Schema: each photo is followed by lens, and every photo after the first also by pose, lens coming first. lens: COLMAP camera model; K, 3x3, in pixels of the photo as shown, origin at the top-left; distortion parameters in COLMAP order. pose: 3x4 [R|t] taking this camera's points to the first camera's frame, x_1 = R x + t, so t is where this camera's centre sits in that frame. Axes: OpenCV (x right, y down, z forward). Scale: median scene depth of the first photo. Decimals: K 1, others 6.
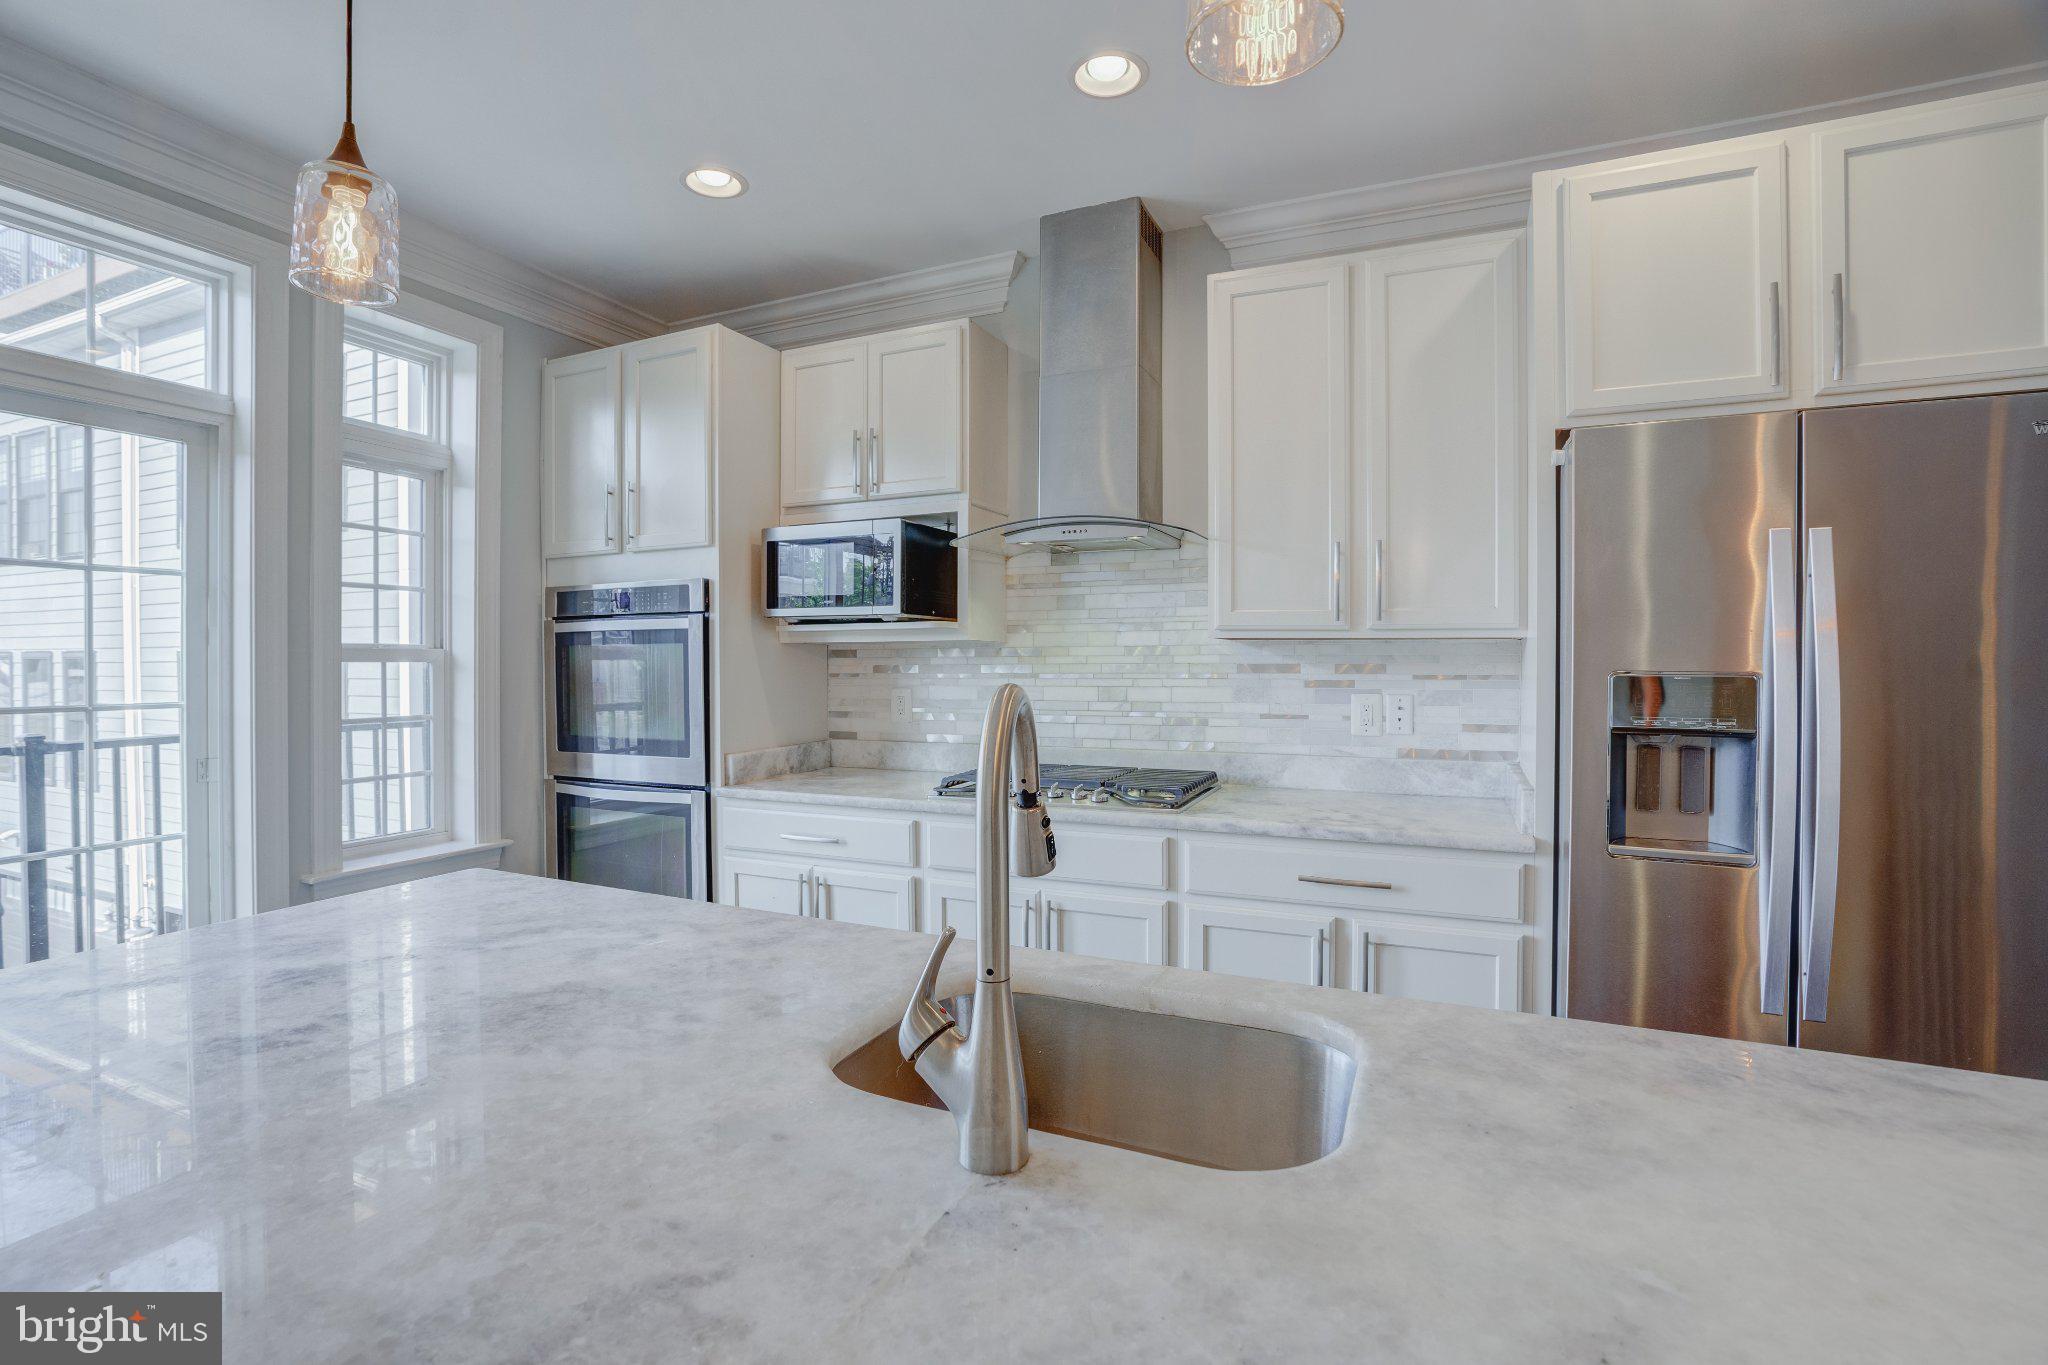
lens RADIAL K [[939.9, 0, 1017.0], [0, 939.9, 673.2], [0, 0, 1]] dist [-0.067195, 0.031047]
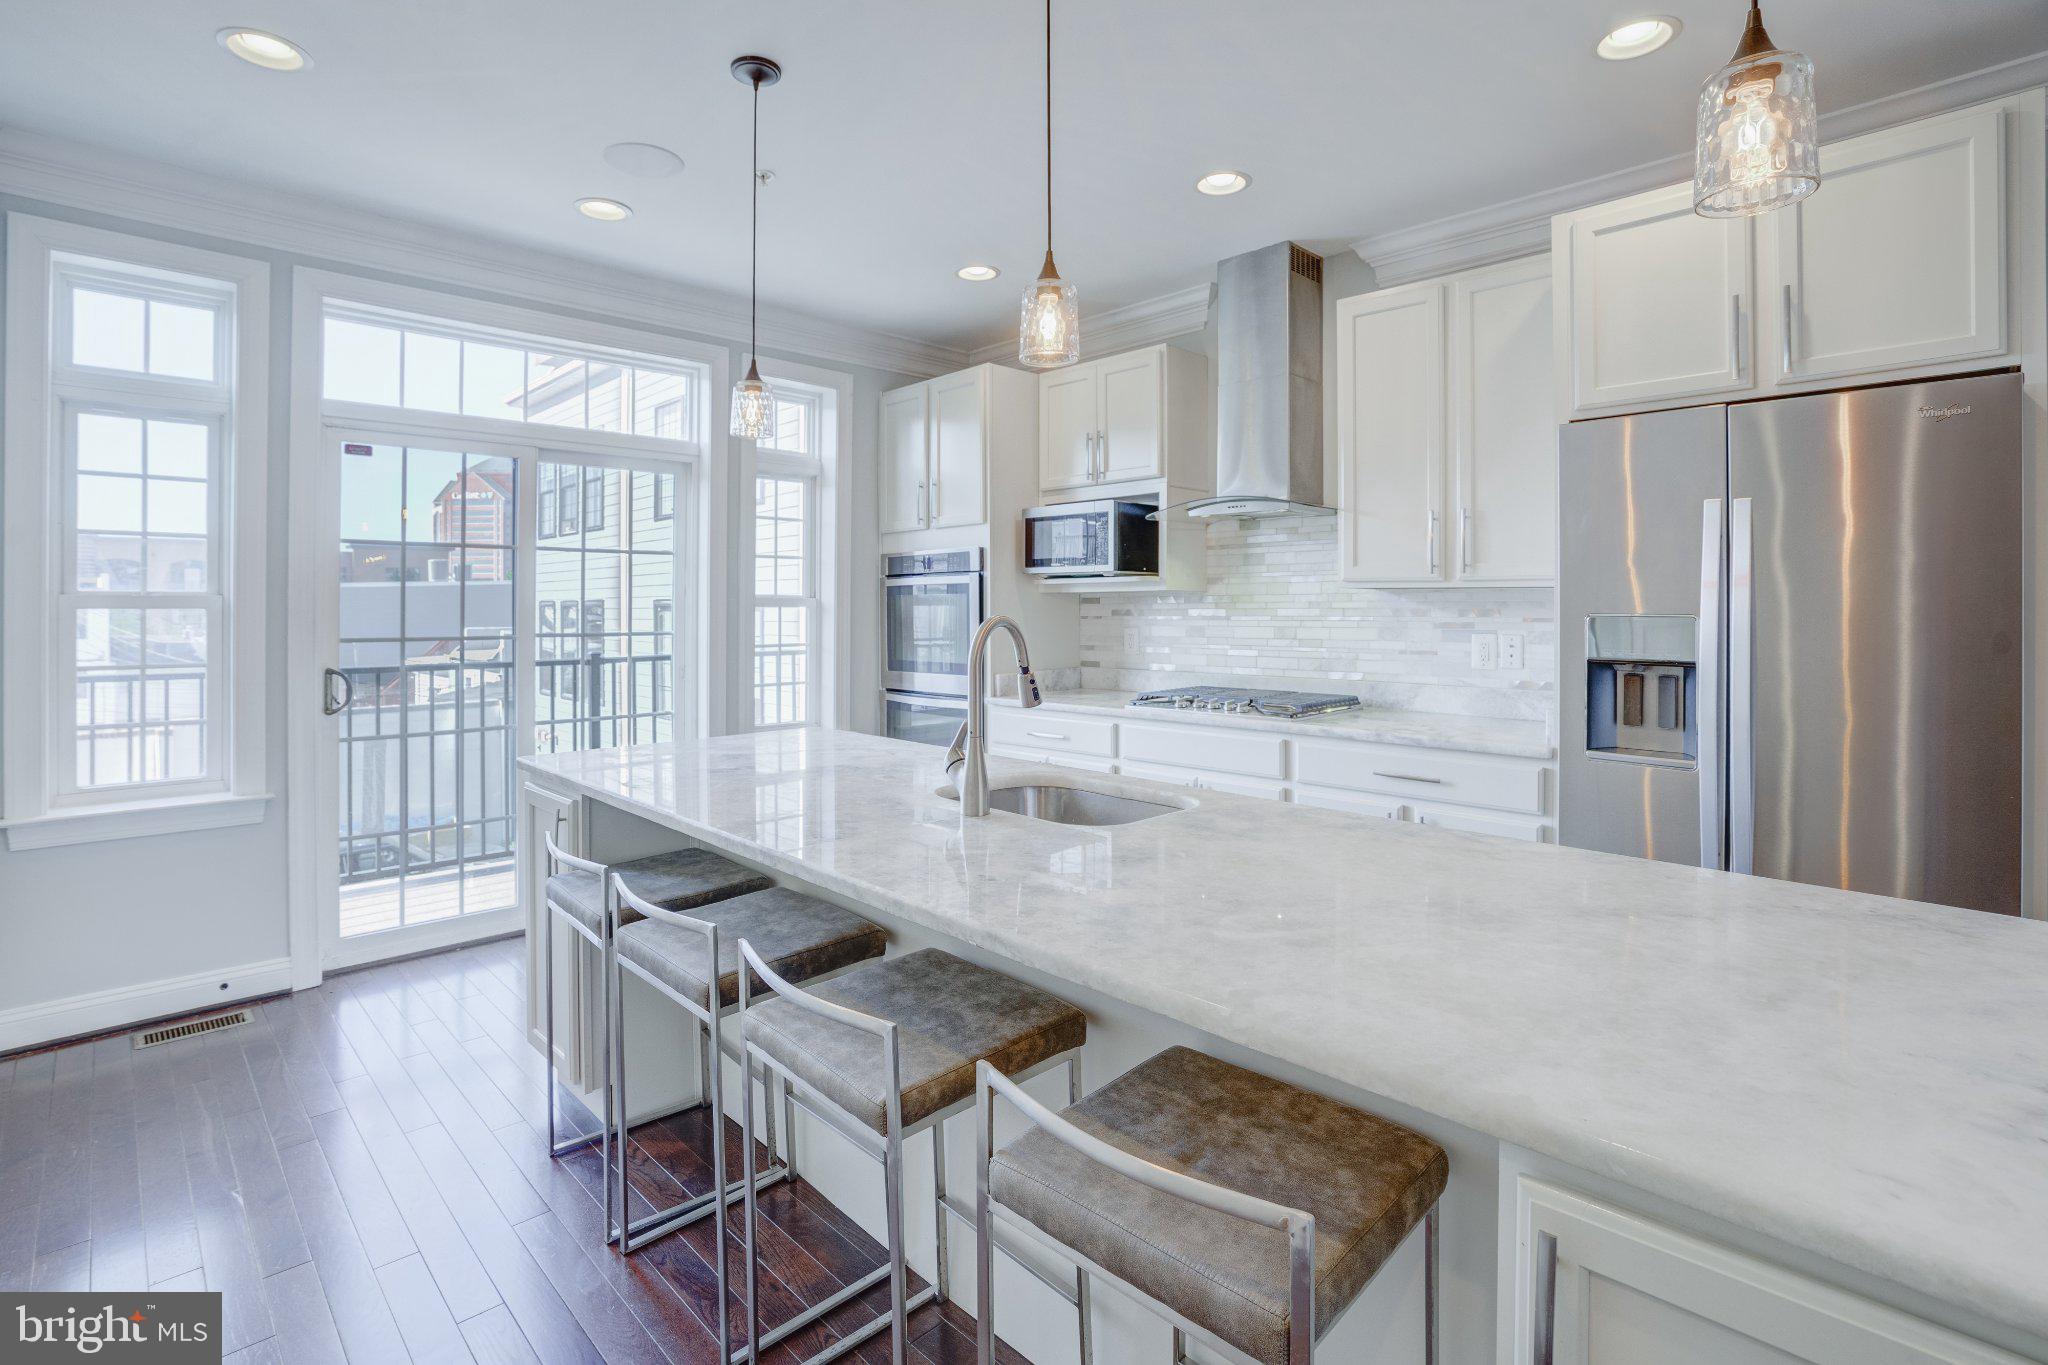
lens RADIAL K [[948.8, 0, 1033.6], [0, 948.8, 618.2], [0, 0, 1]] dist [-0.079575, 0.032809]
pose [[0.935886, 0.004303, -0.352277, 0.237949], [-0.004852, 0.999988, -0.000676, 0.005248], [0.352270, 0.002342, 0.935896, -0.295497]]
